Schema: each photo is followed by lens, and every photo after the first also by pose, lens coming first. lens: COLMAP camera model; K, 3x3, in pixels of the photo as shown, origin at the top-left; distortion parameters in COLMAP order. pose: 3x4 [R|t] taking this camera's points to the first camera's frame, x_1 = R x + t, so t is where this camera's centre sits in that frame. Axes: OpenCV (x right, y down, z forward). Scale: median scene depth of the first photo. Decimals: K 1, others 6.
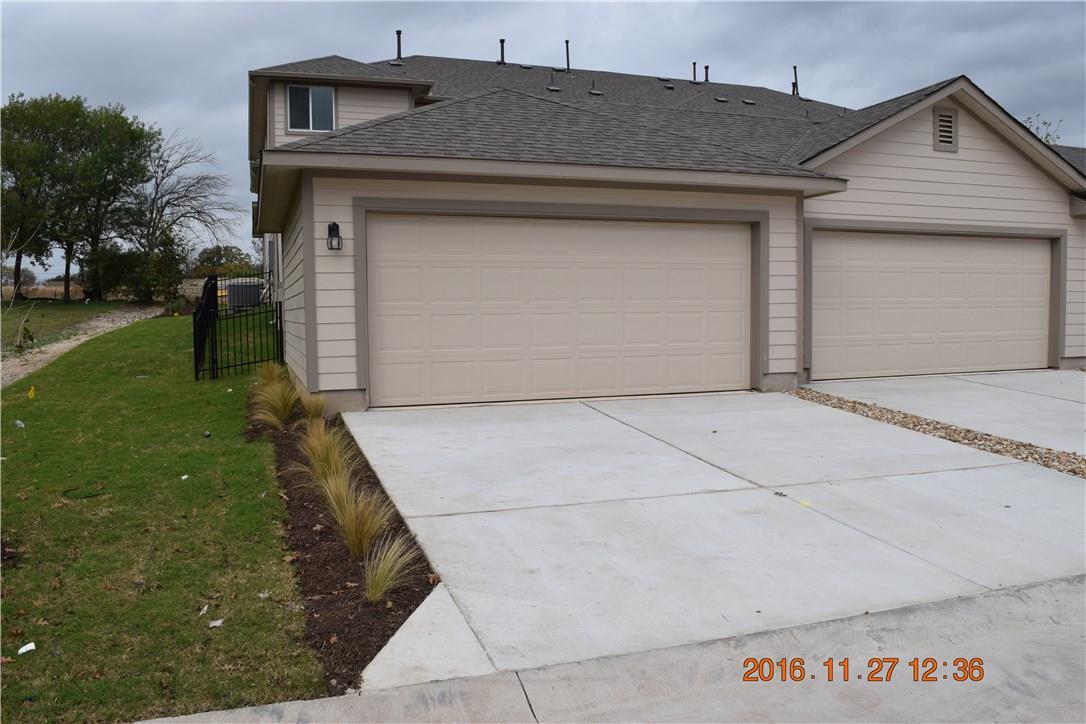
lens RADIAL K [[858.5, 0, 544.5], [0, 858.5, 362.2], [0, 0, 1]] dist [-0.078426, -0.008463]
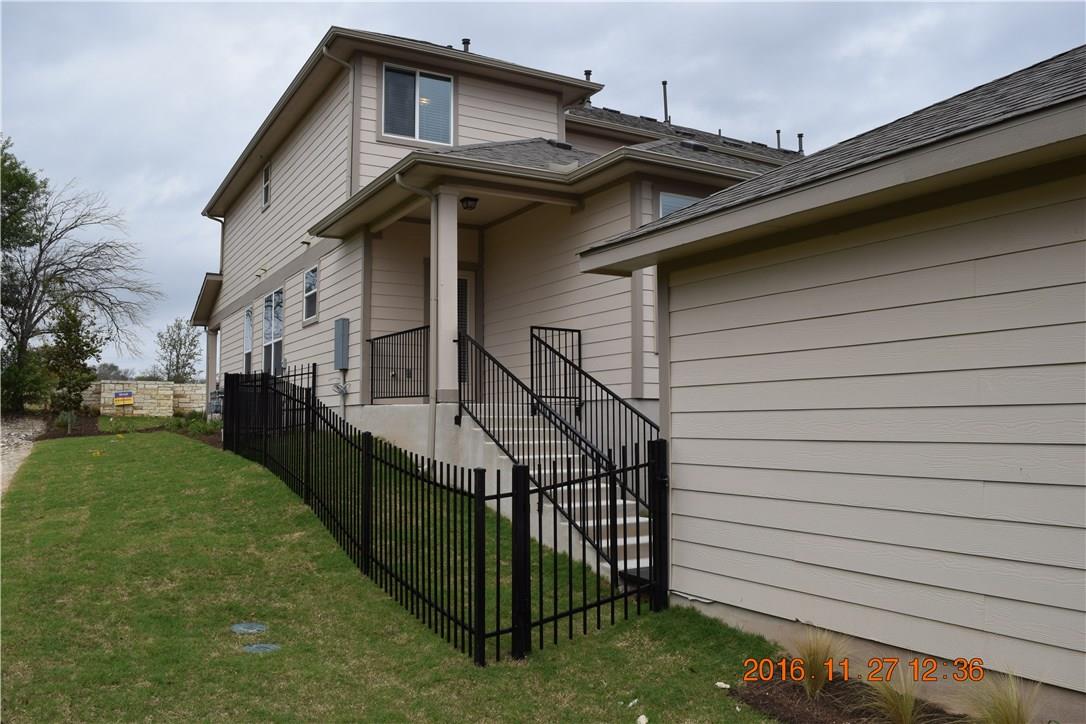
lens RADIAL K [[858.5, 0, 542.9], [0, 858.5, 362.0], [0, 0, 1]] dist [-0.078426, -0.008463]
pose [[0.982665, 0.023295, 0.183922, -0.195480], [0.000884, 0.991474, -0.130301, -0.024583], [-0.185390, 0.128205, 0.974266, 0.273299]]
